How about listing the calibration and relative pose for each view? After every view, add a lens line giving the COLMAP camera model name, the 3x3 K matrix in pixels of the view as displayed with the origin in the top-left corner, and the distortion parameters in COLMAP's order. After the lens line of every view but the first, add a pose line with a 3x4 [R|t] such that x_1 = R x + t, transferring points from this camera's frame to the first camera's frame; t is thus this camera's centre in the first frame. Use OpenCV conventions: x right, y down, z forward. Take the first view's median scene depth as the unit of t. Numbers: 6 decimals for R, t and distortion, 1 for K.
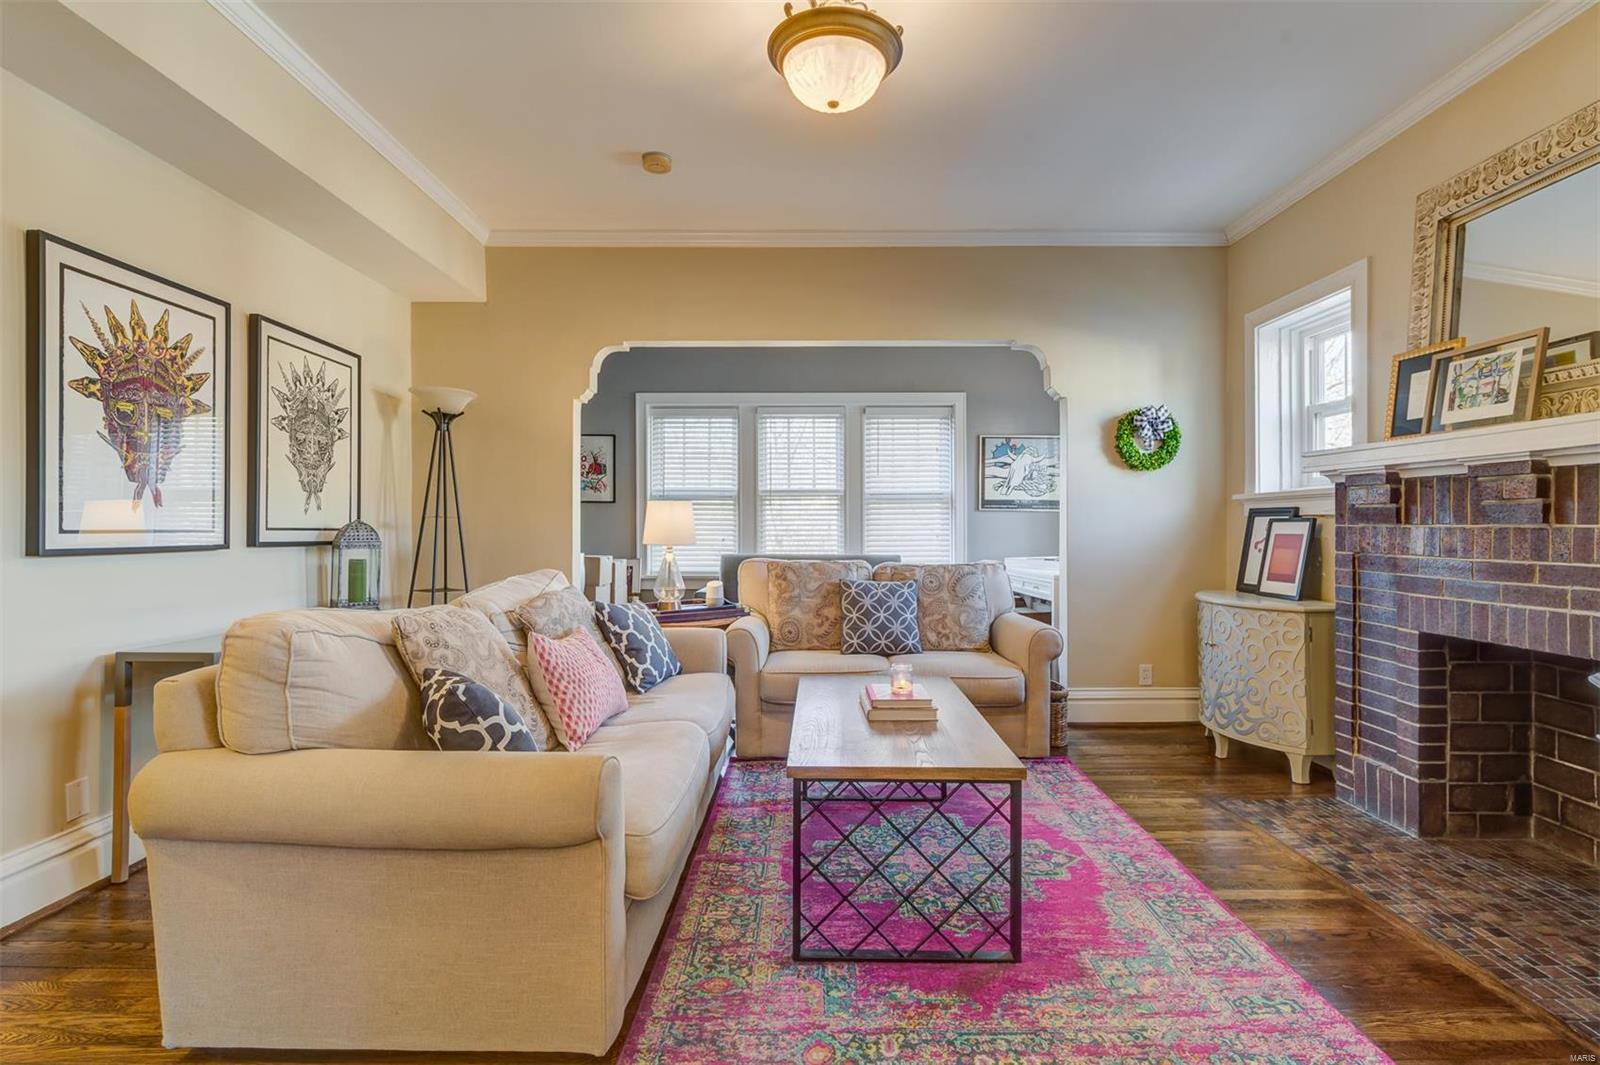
lens RADIAL K [[771.9, 0, 806.7], [0, 771.9, 522.7], [0, 0, 1]] dist [-0.000355, 0.000337]
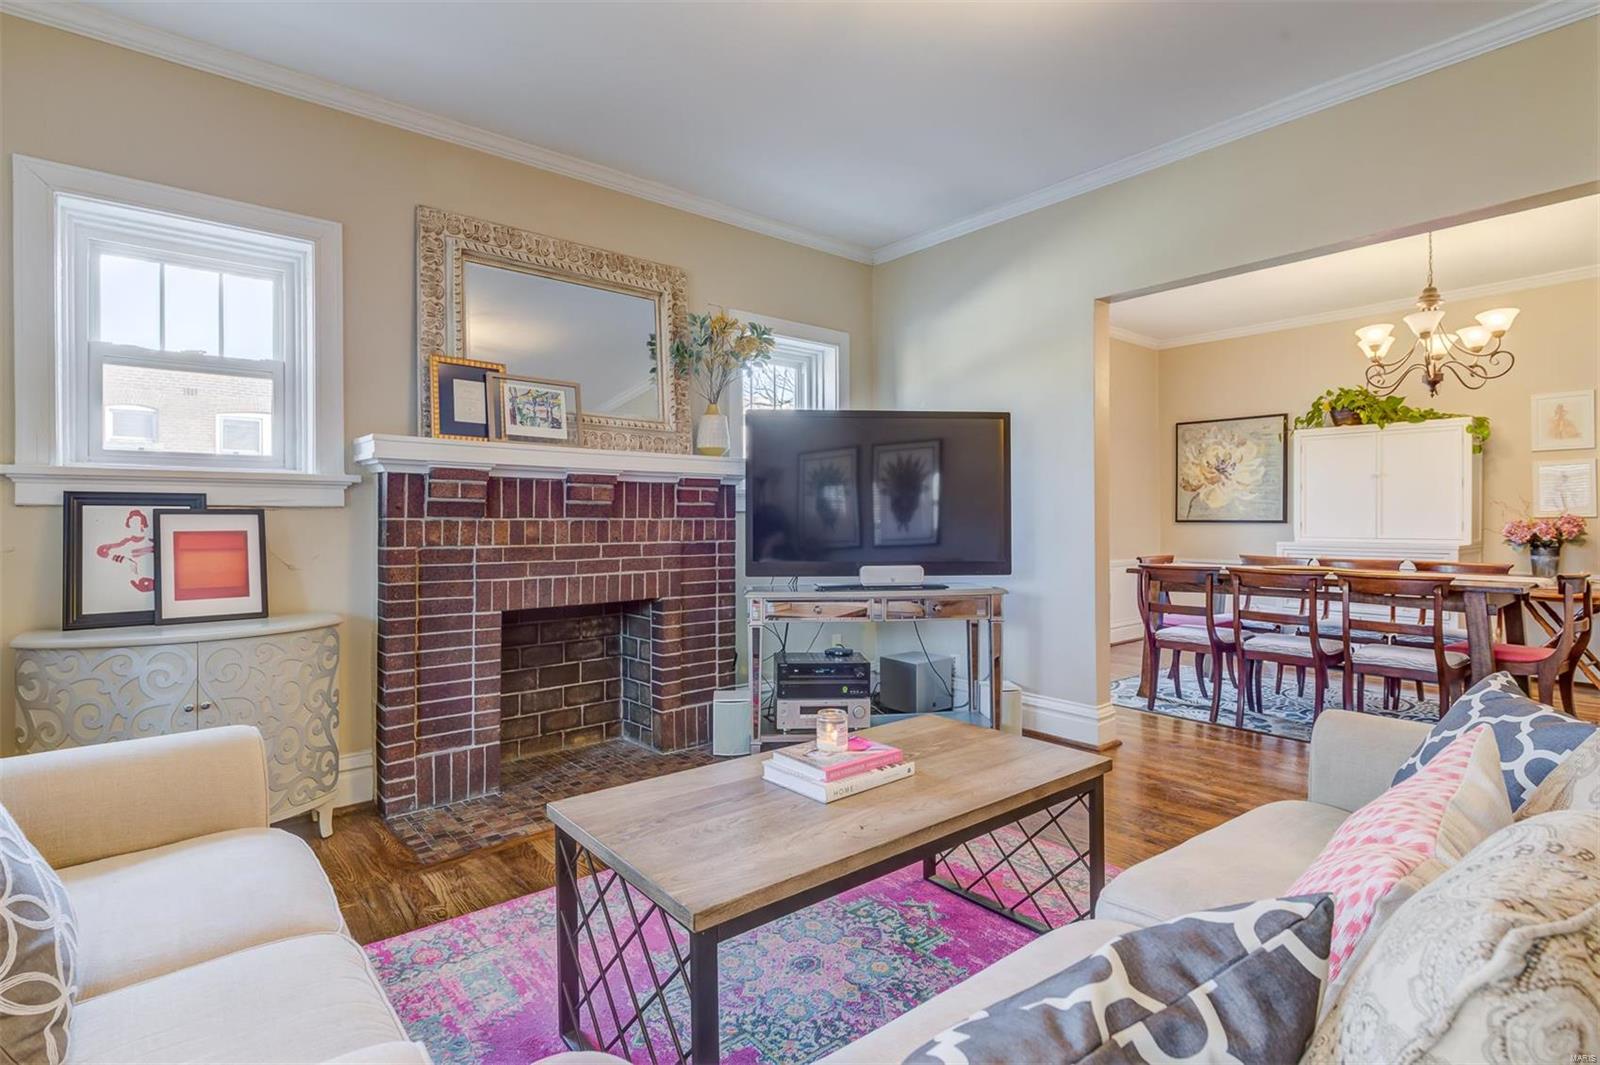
lens RADIAL K [[771.9, 0, 806.7], [0, 771.9, 522.7], [0, 0, 1]] dist [-0.000355, 0.000337]
pose [[-0.638835, 0.003286, 0.769336, -0.277583], [0.001689, 0.999994, -0.002868, 0.009566], [-0.769342, -0.000533, -0.638837, 1.005474]]
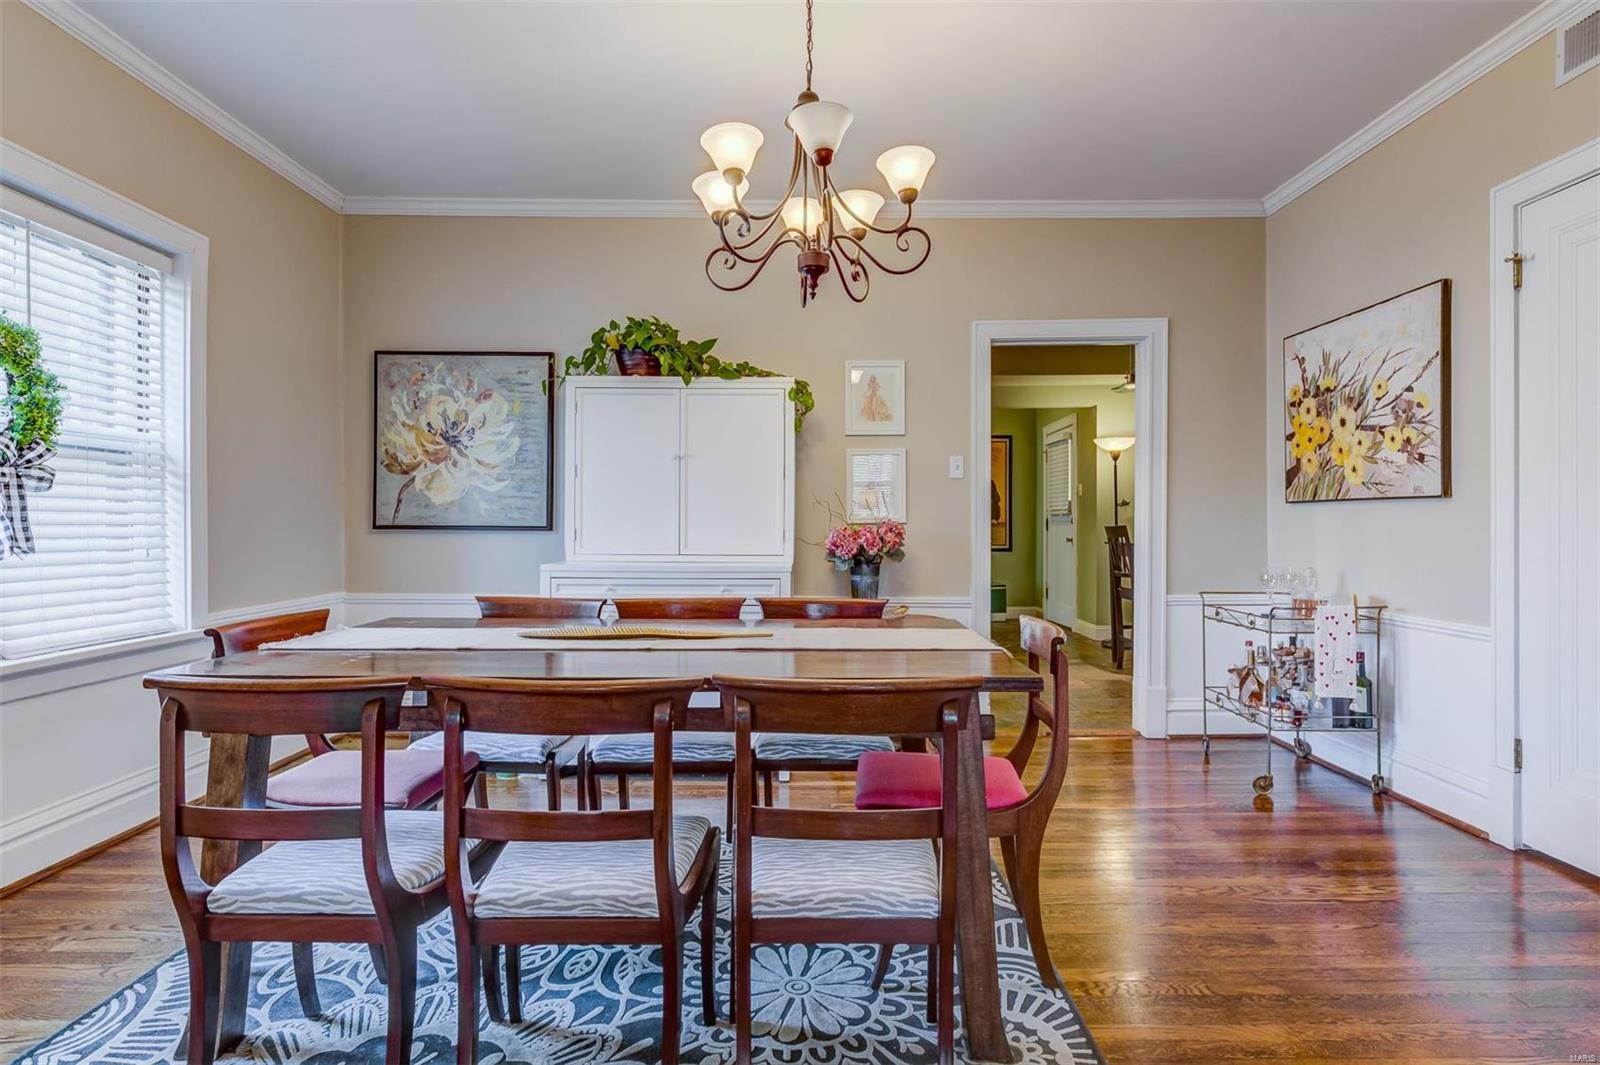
lens RADIAL K [[829.7, 0, 813.8], [0, 829.7, 521.8], [0, 0, 1]] dist [0.002201, -0.001022]
pose [[-0.999973, 0.001306, -0.007167, 0.009935], [0.001356, 0.999975, -0.006978, 0.004052], [0.007158, -0.006988, -0.999950, 0.228909]]
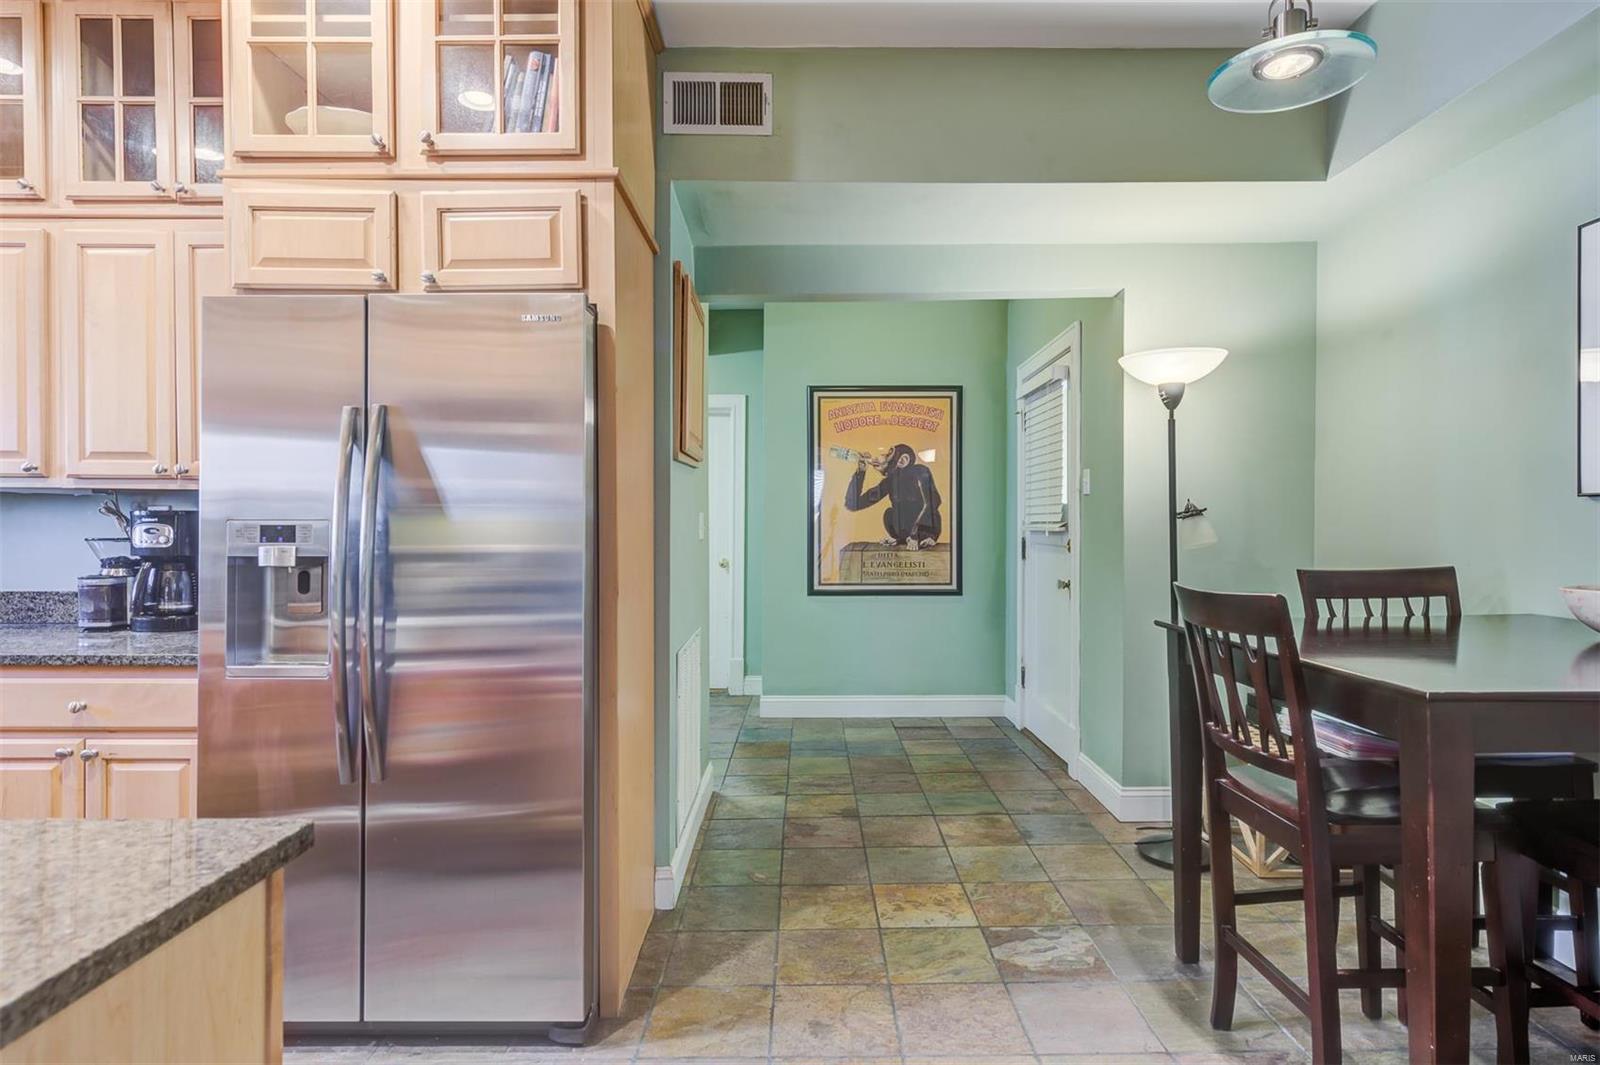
lens RADIAL K [[829.7, 0, 813.8], [0, 829.7, 521.8], [0, 0, 1]] dist [0.002201, -0.001022]
pose [[-0.999996, 0.000890, -0.002710, -0.351433], [0.000913, 0.999965, -0.008372, -0.034455], [0.002702, -0.008374, -0.999961, -0.875439]]
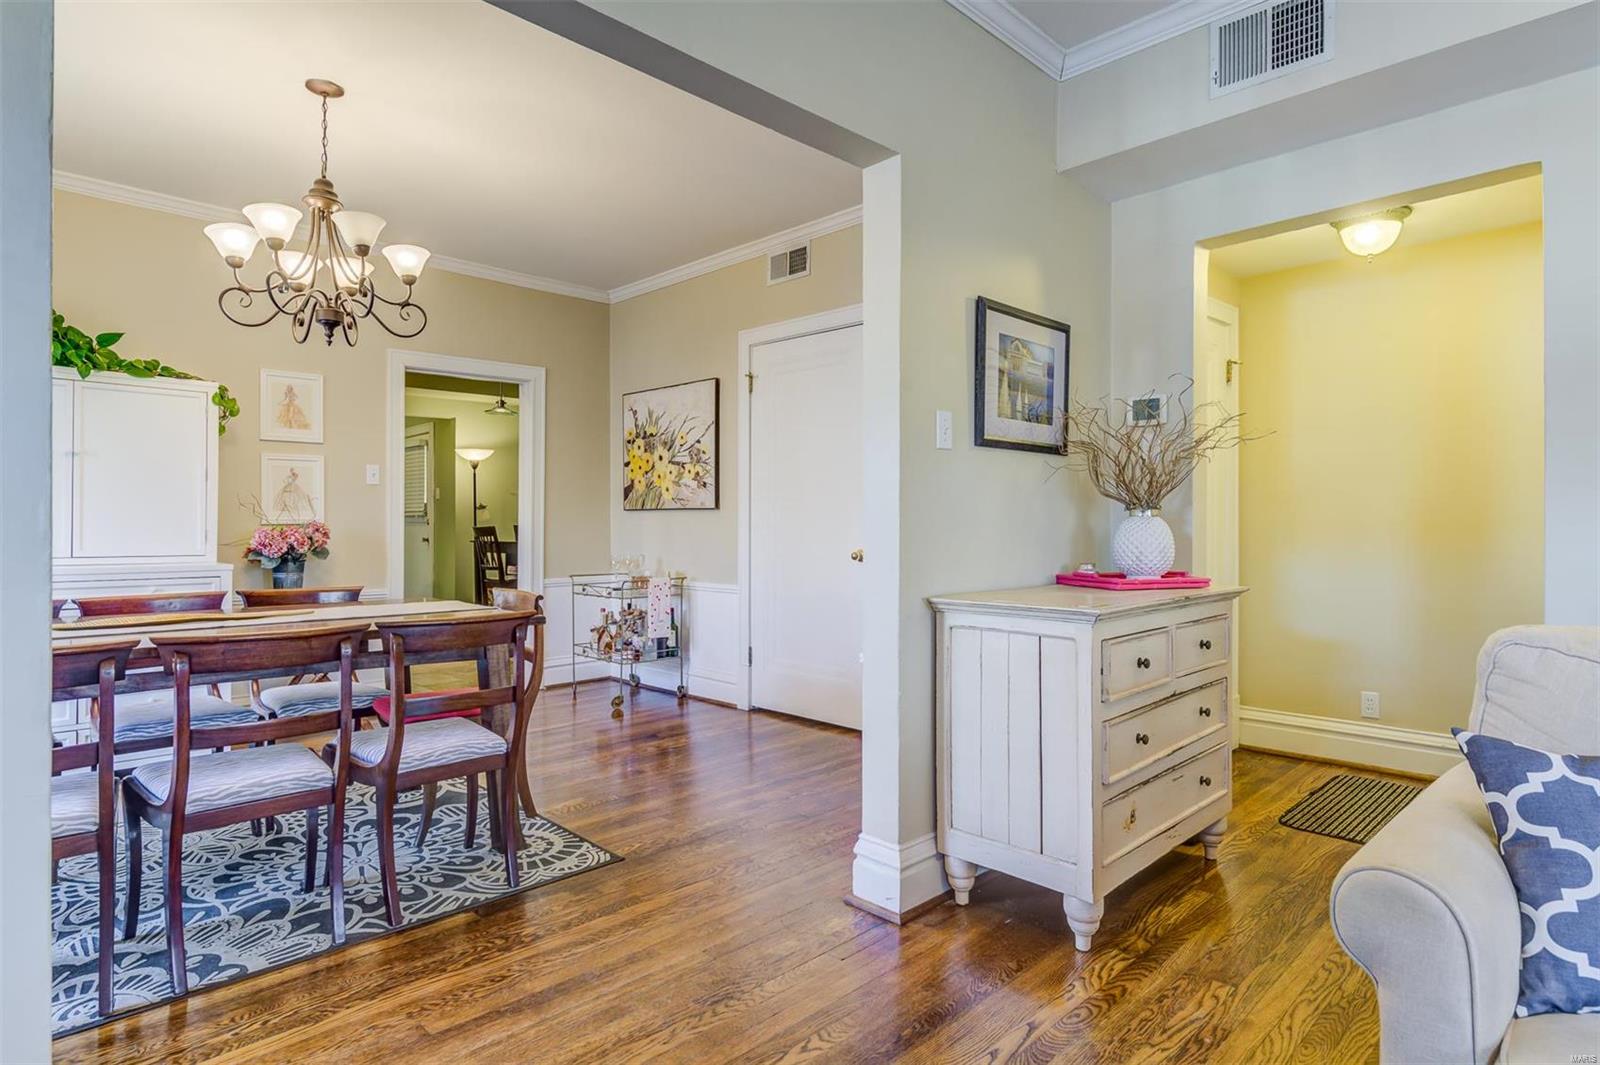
lens RADIAL K [[853.9, 0, 792.1], [0, 853.9, 518.8], [0, 0, 1]] dist [-0.000366, -0.000666]
pose [[-0.714603, -0.004790, -0.699514, 0.266785], [0.002810, 0.999949, -0.009717, 0.004654], [0.699525, -0.008909, -0.714553, 0.496005]]
